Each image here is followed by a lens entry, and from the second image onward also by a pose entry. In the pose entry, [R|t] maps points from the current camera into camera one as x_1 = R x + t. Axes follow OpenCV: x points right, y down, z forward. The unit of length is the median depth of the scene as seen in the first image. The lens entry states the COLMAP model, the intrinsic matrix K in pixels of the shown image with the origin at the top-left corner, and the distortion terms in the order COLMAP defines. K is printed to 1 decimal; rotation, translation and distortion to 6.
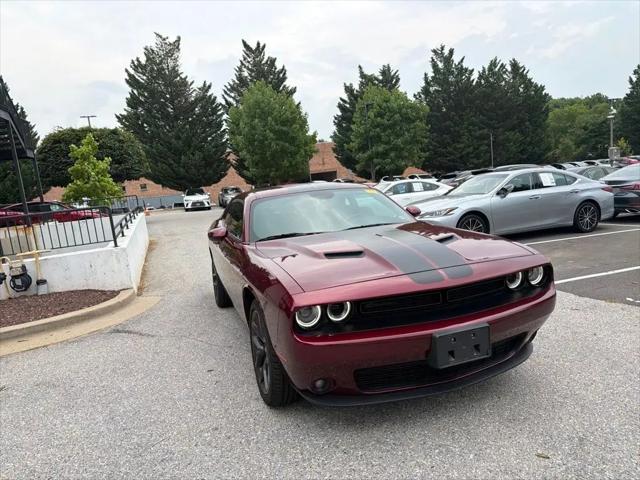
lens RADIAL K [[446.8, 0, 322.5], [0, 446.8, 242.9], [0, 0, 1]] dist [0.049395, -0.060427]
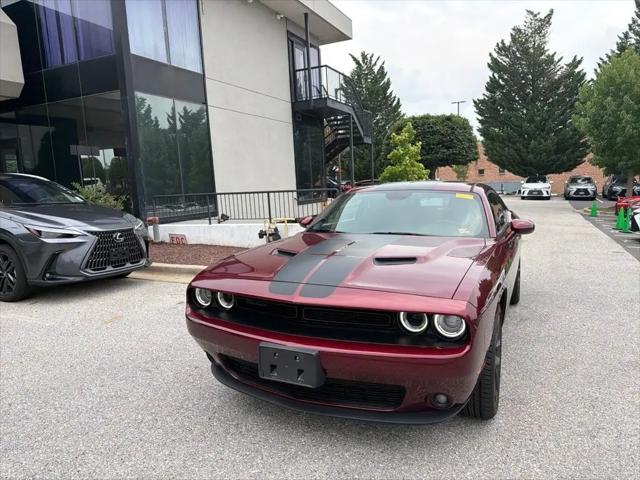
lens RADIAL K [[446.8, 0, 323.6], [0, 446.8, 248.6], [0, 0, 1]] dist [0.049395, -0.060427]
pose [[0.710499, 0.173203, -0.682049, 0.060722], [-0.140135, 0.984648, 0.104066, -0.007851], [0.689603, 0.021640, 0.723864, 0.022206]]
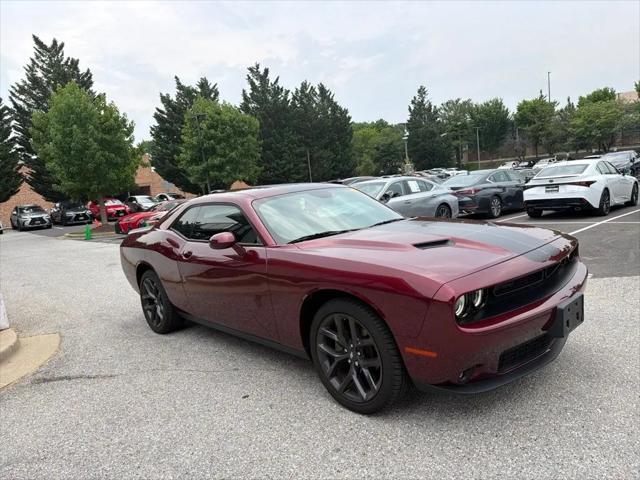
lens RADIAL K [[446.8, 0, 321.1], [0, 446.8, 247.3], [0, 0, 1]] dist [0.049395, -0.060427]
pose [[0.916362, -0.064938, 0.395049, -0.042190], [0.074992, 0.997134, -0.010043, 0.001761], [-0.393265, 0.038828, 0.918605, 0.013610]]
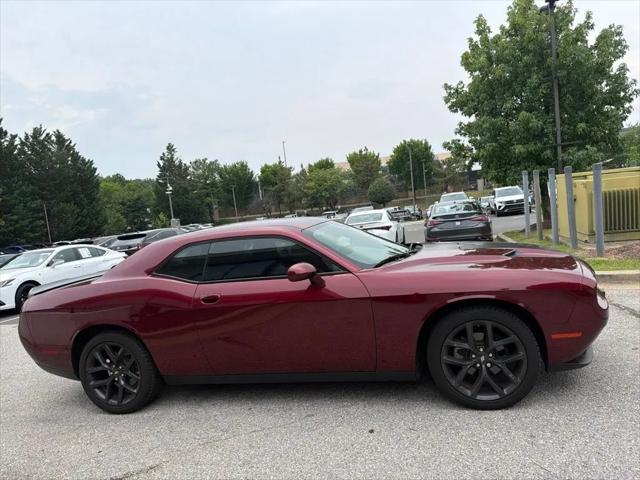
lens RADIAL K [[446.8, 0, 321.8], [0, 446.8, 249.6], [0, 0, 1]] dist [0.049395, -0.060427]
pose [[0.560039, -0.051262, 0.826879, -0.091568], [0.175354, 0.982805, -0.057837, -0.000537], [-0.809696, 0.177388, 0.559398, 0.054029]]
